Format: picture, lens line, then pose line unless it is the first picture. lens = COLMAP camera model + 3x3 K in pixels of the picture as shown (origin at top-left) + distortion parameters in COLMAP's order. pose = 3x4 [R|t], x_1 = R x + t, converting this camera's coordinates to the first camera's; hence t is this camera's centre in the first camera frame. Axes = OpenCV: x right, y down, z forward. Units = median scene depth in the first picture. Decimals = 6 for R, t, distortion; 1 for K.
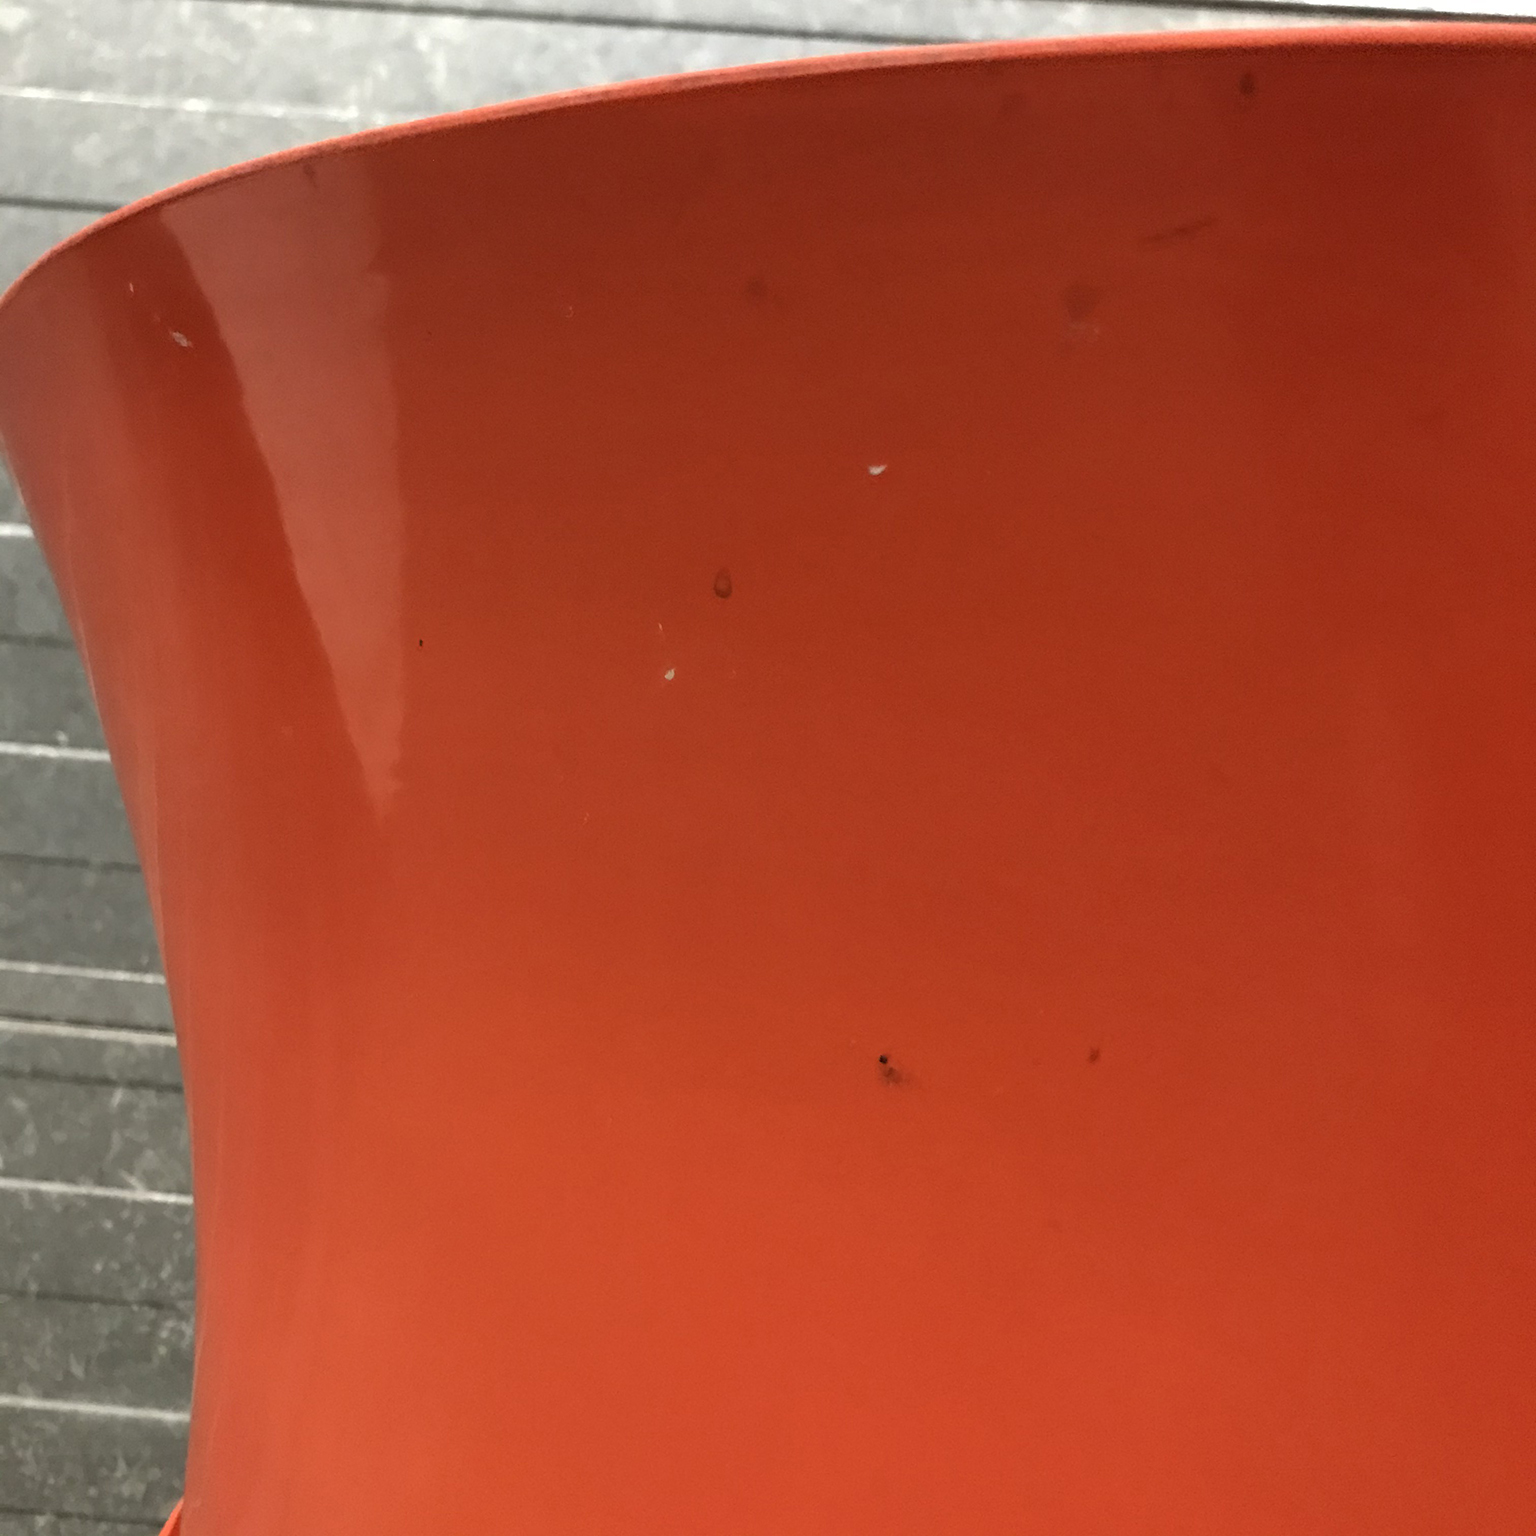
lens RADIAL K [[2101.3, 0, 760.5], [0, 2101.3, 729.4], [0, 0, 1]] dist [-0.000434, 0.000000]
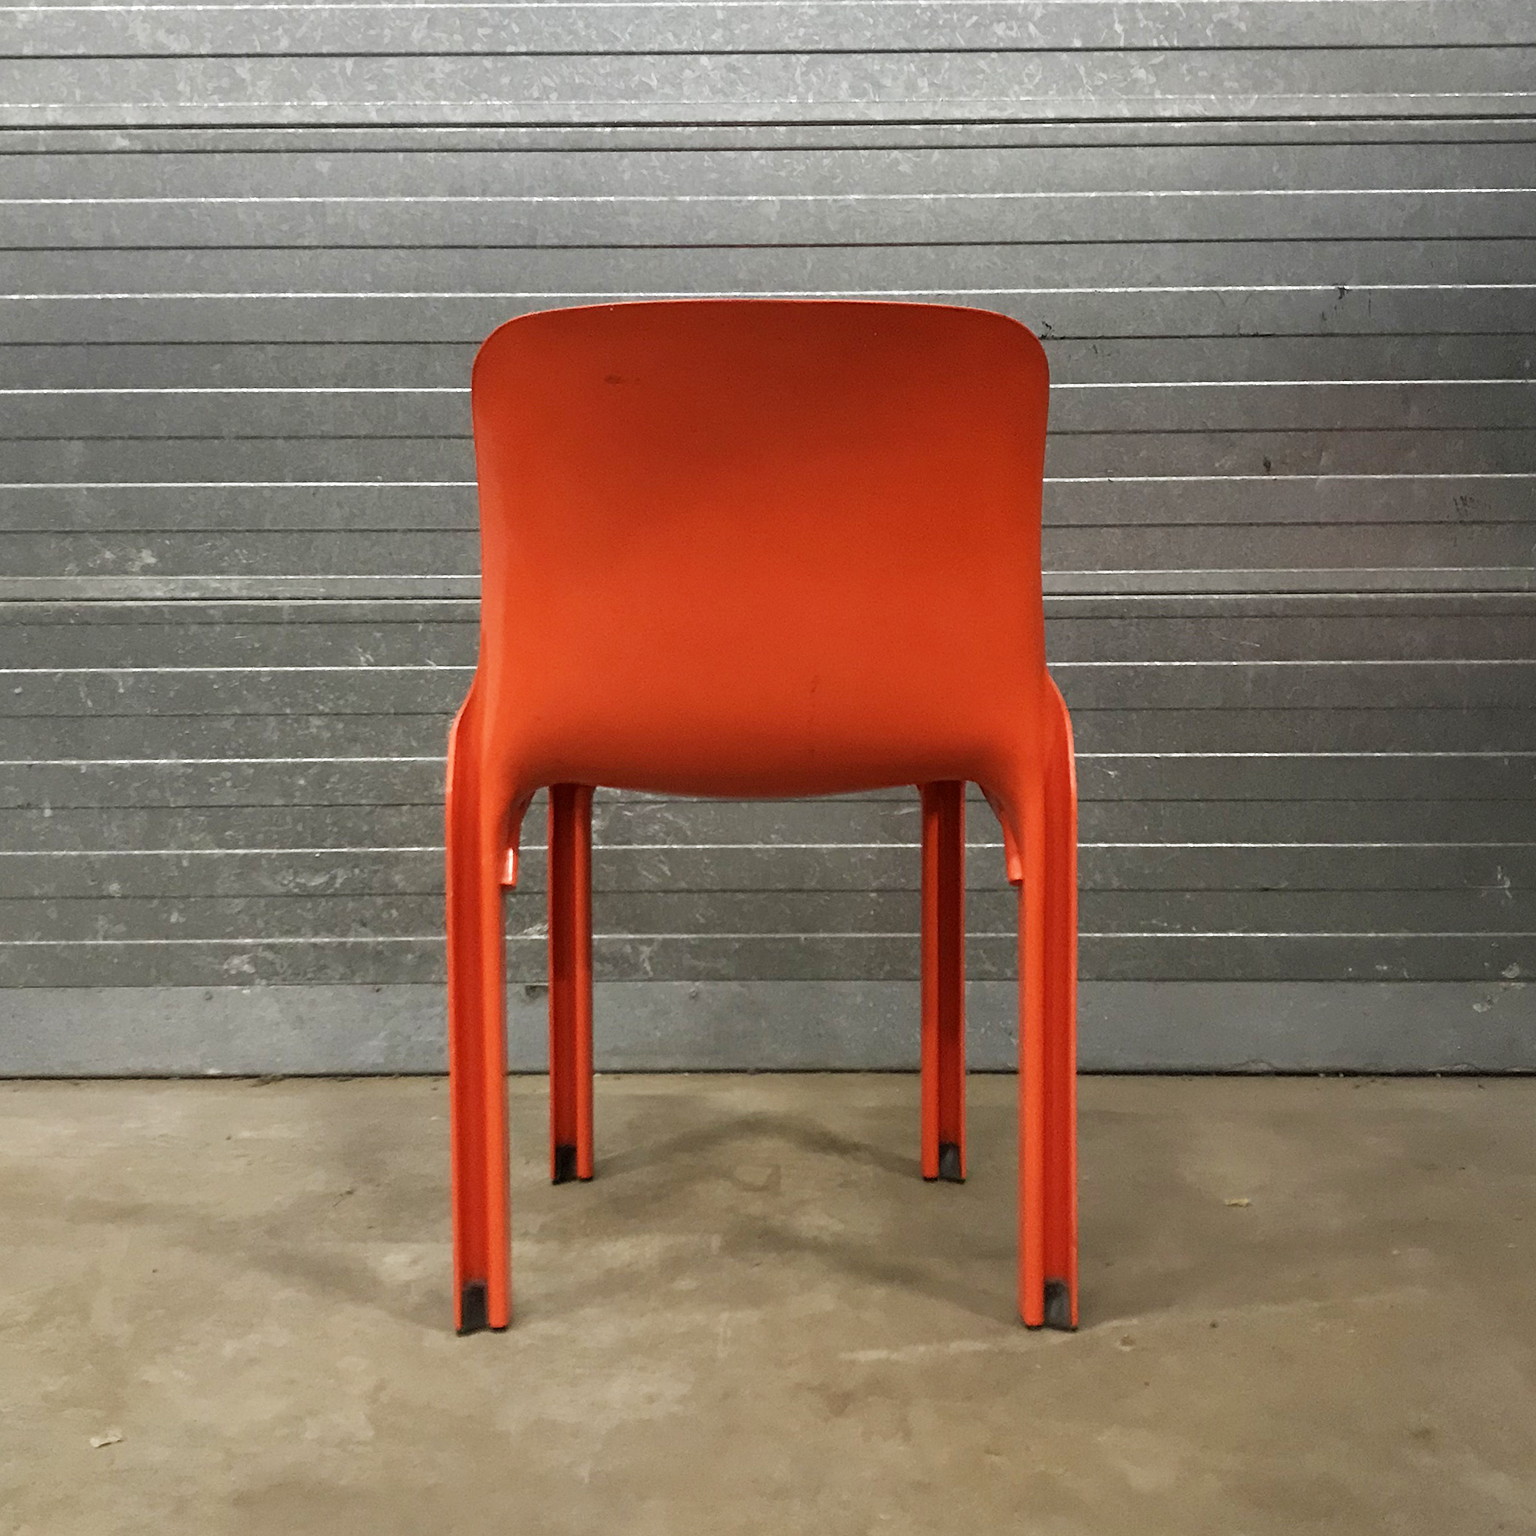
lens RADIAL K [[2045.8, 0, 749.0], [0, 2045.8, 659.3], [0, 0, 1]] dist [0.026535, 0.000000]
pose [[0.995225, -0.092644, 0.030741, -0.012101], [0.090107, 0.993058, 0.075604, 0.069728], [-0.037532, -0.072473, 0.996664, -1.305982]]
